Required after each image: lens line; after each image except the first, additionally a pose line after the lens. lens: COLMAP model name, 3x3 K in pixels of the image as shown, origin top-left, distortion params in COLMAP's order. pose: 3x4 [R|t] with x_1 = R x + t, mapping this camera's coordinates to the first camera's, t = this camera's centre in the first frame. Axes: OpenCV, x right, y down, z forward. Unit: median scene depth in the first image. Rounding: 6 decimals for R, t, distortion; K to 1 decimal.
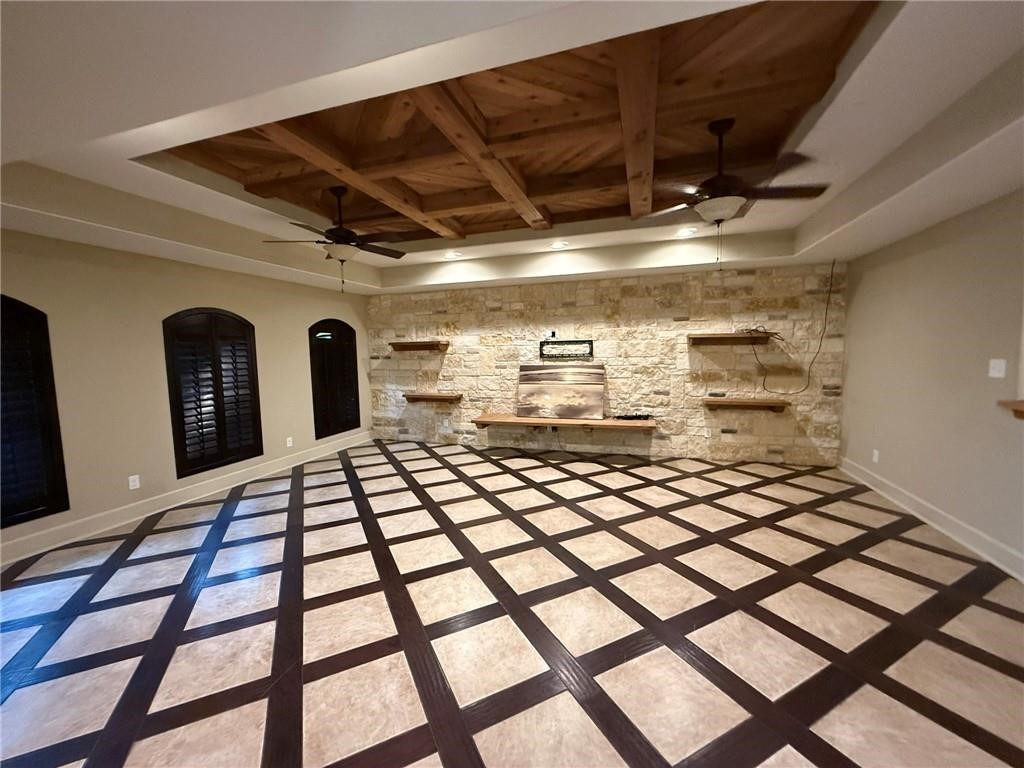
lens RADIAL K [[407.4, 0, 508.8], [0, 407.4, 384.7], [0, 0, 1]] dist [-0.001402, 0.000138]
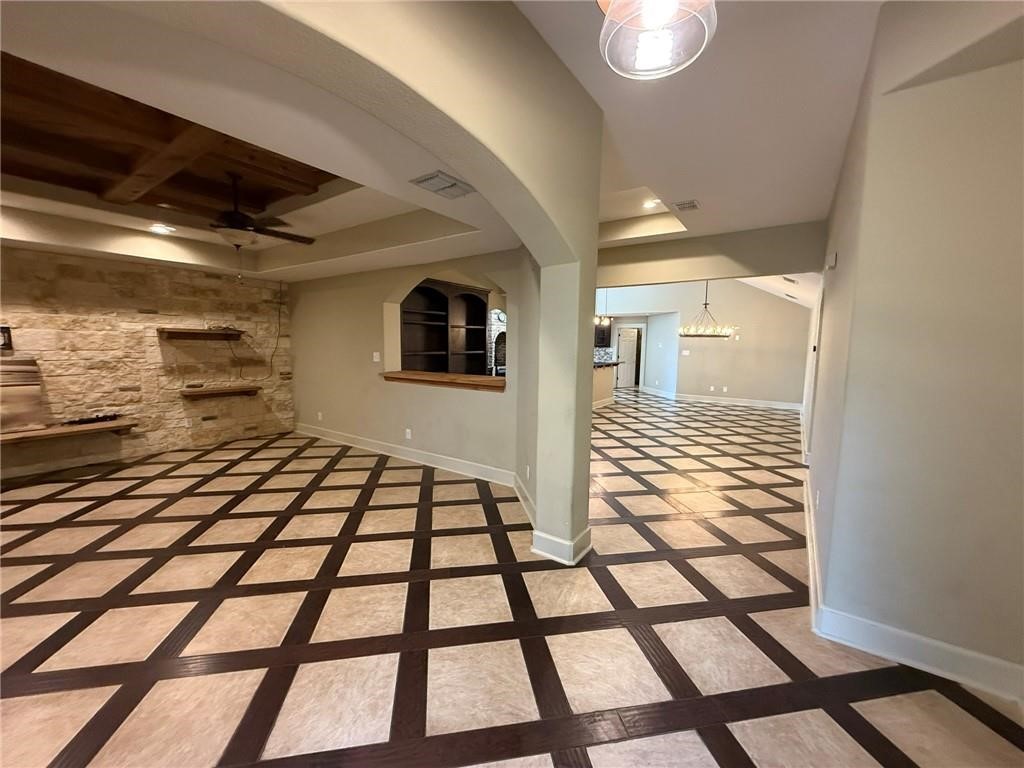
lens RADIAL K [[407.4, 0, 508.8], [0, 407.4, 384.7], [0, 0, 1]] dist [-0.001402, 0.000138]
pose [[0.288409, -0.072498, 0.954759, -0.277078], [0.062584, 0.996425, 0.056757, 0.012232], [-0.955460, 0.043383, 0.291915, -0.103115]]
